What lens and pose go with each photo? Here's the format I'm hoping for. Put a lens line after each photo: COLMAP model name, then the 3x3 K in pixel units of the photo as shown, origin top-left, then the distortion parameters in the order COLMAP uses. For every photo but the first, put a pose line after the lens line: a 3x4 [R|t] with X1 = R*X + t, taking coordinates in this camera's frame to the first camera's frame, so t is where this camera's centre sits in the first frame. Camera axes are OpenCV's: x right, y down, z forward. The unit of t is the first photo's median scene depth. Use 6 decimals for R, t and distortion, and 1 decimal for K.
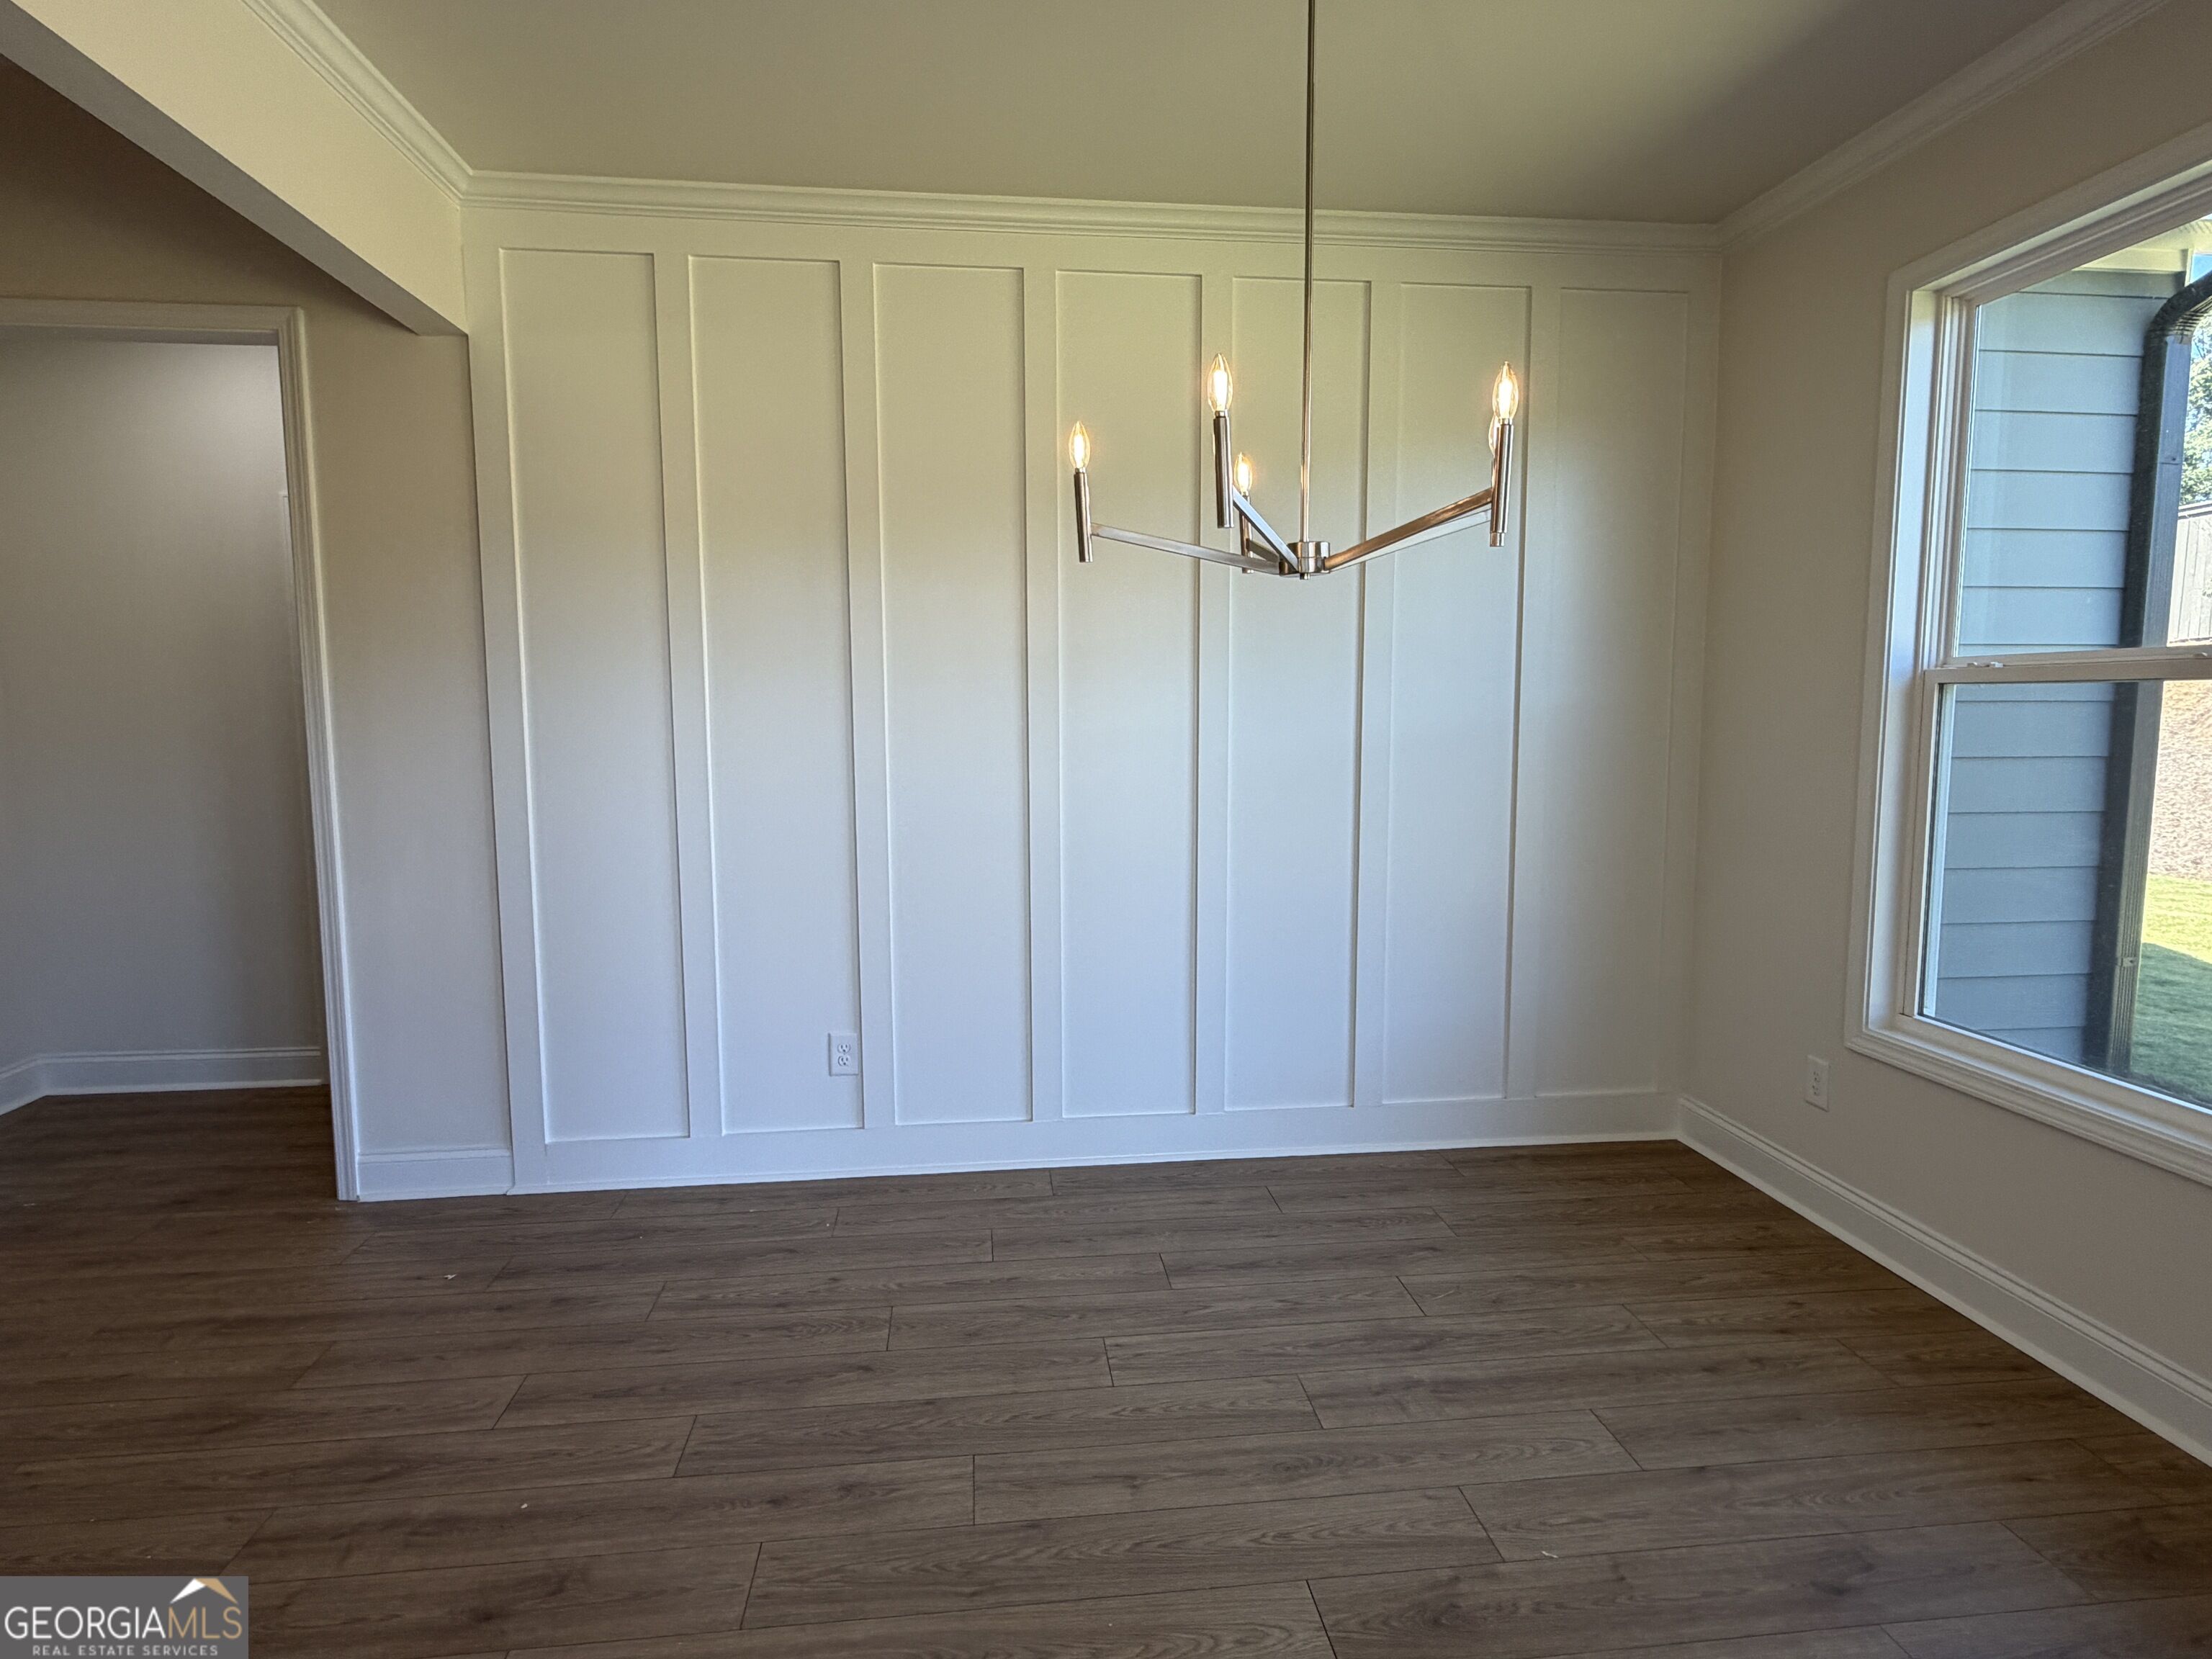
lens RADIAL K [[1194.4, 0, 1099.2], [0, 1194.4, 826.8], [0, 0, 1]] dist [0.000128, 0.001001]
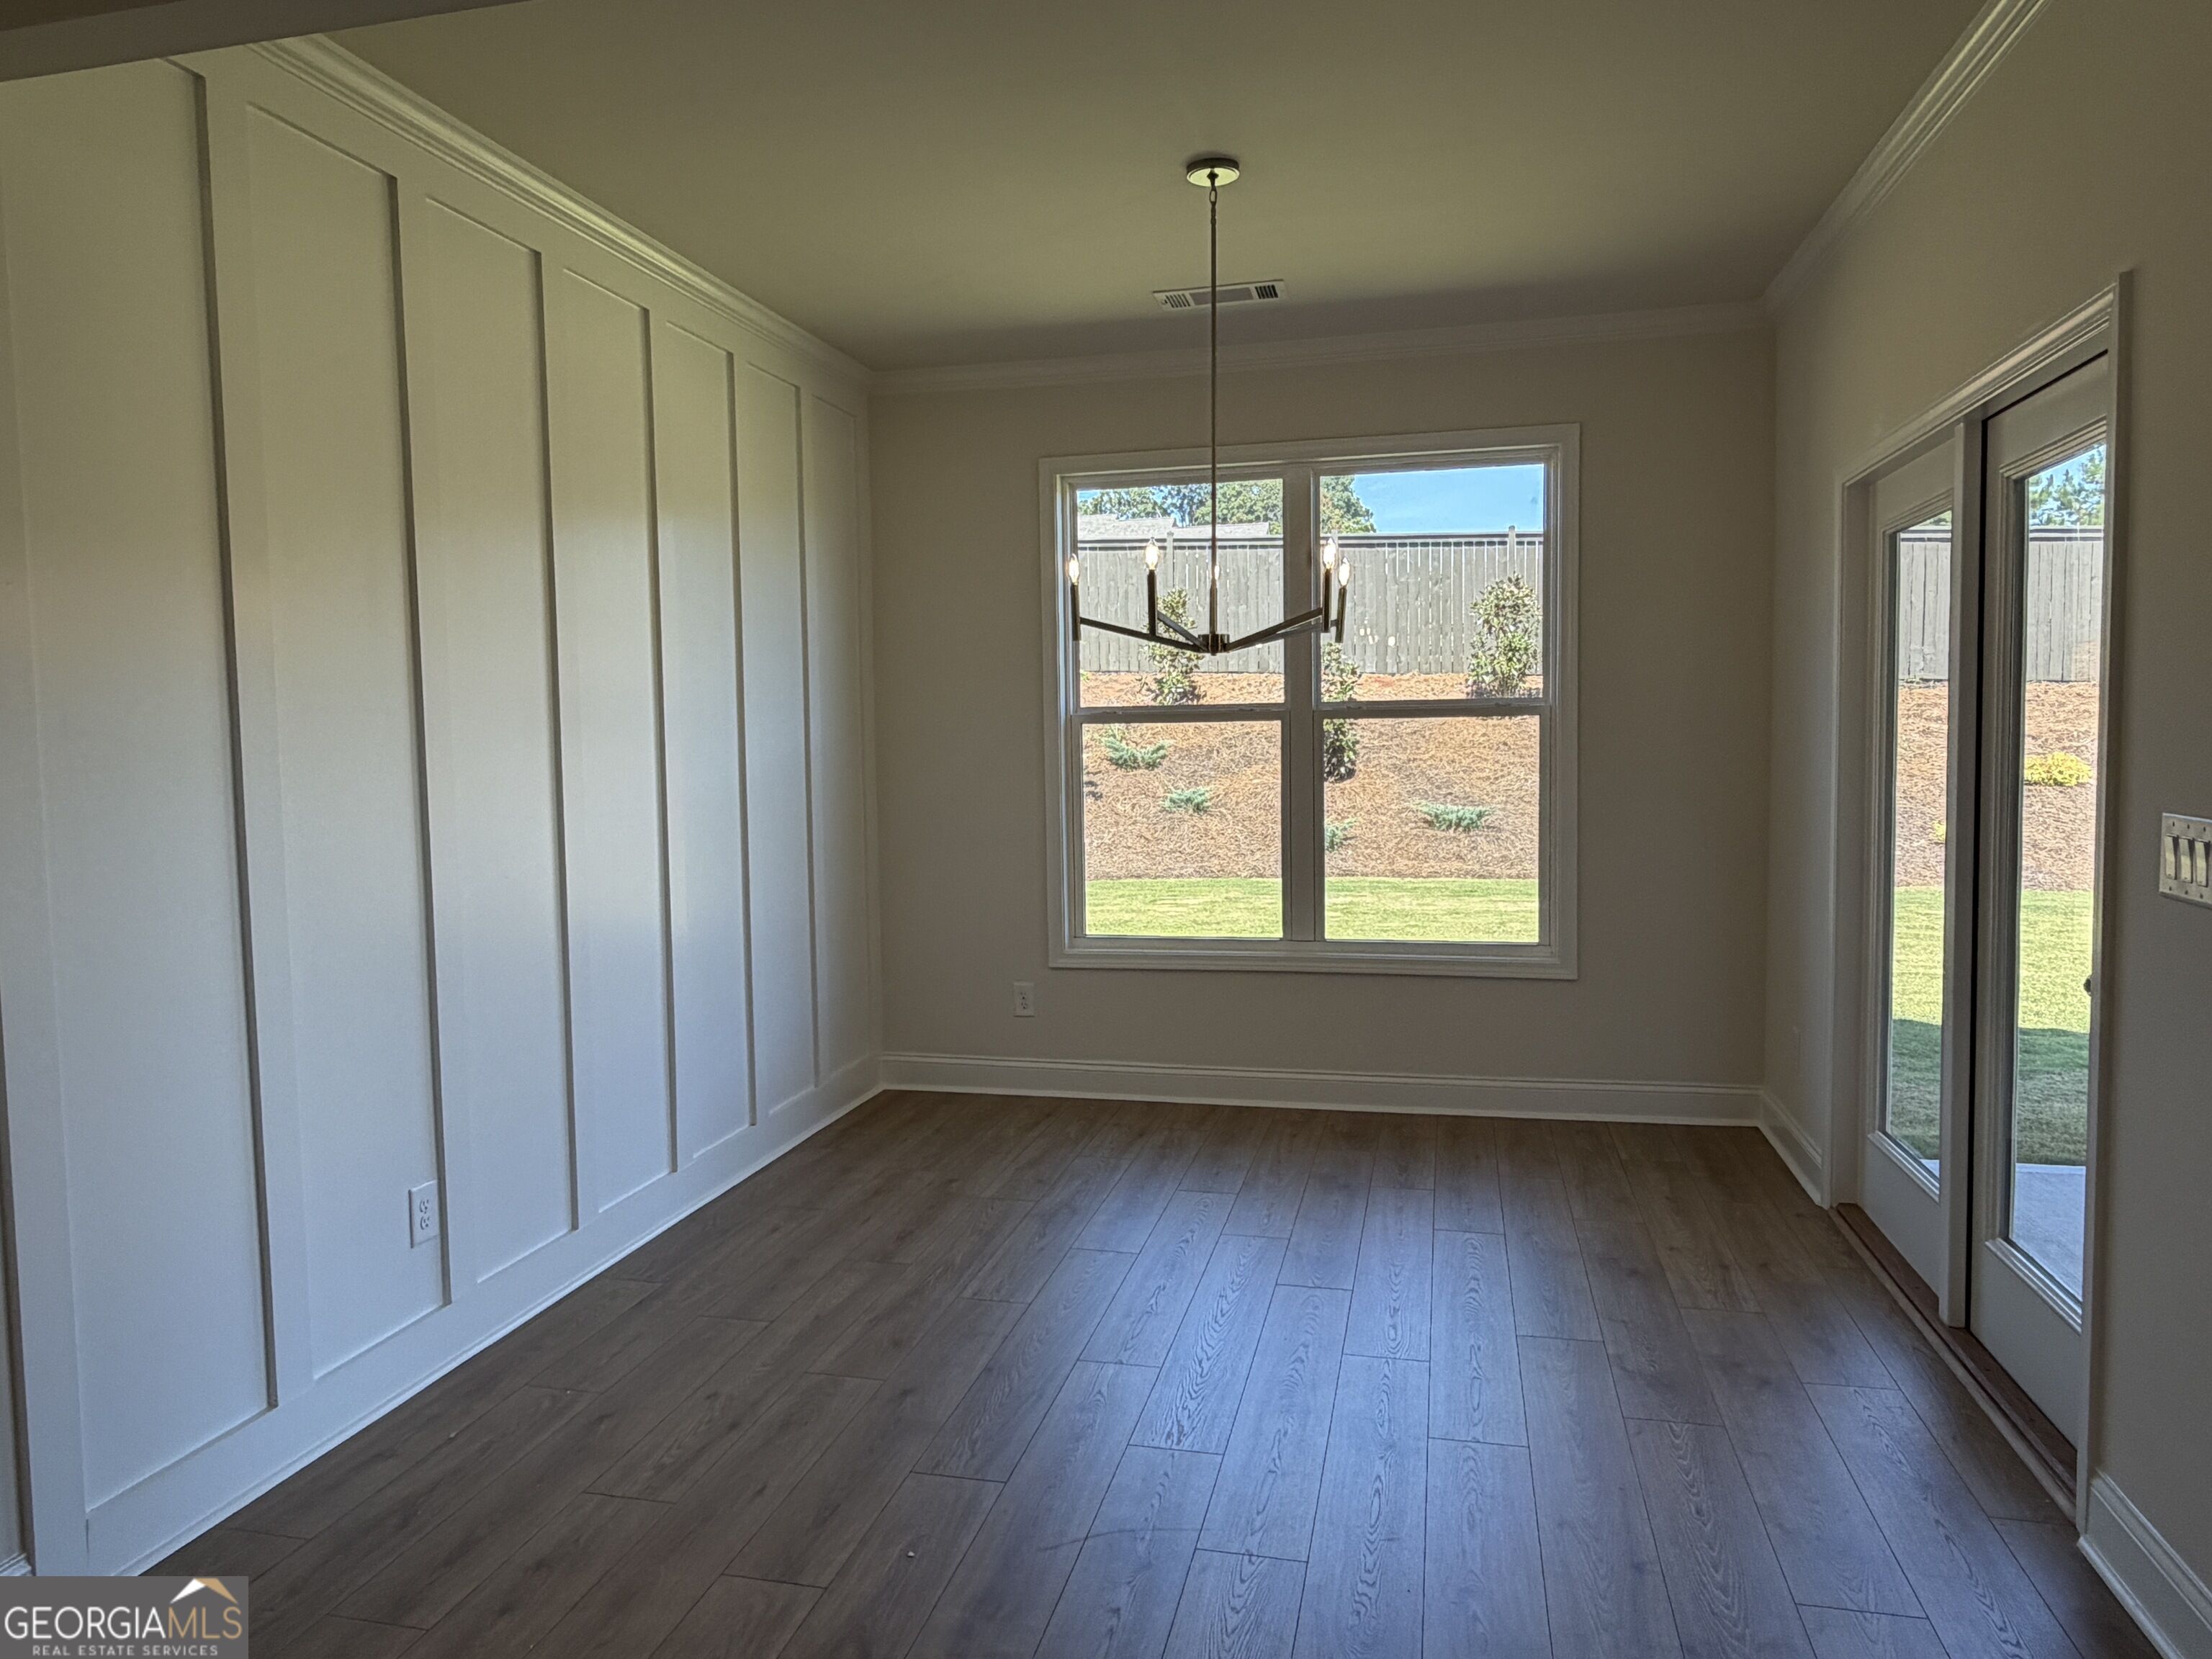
lens RADIAL K [[1452.9, 0, 1095.1], [0, 1452.9, 824.3], [0, 0, 1]] dist [0.000334, -0.001171]
pose [[0.343035, -0.063336, 0.937185, -1.059082], [0.111263, 0.993440, 0.026413, -0.034118], [-0.932710, 0.095213, 0.347832, 0.313146]]
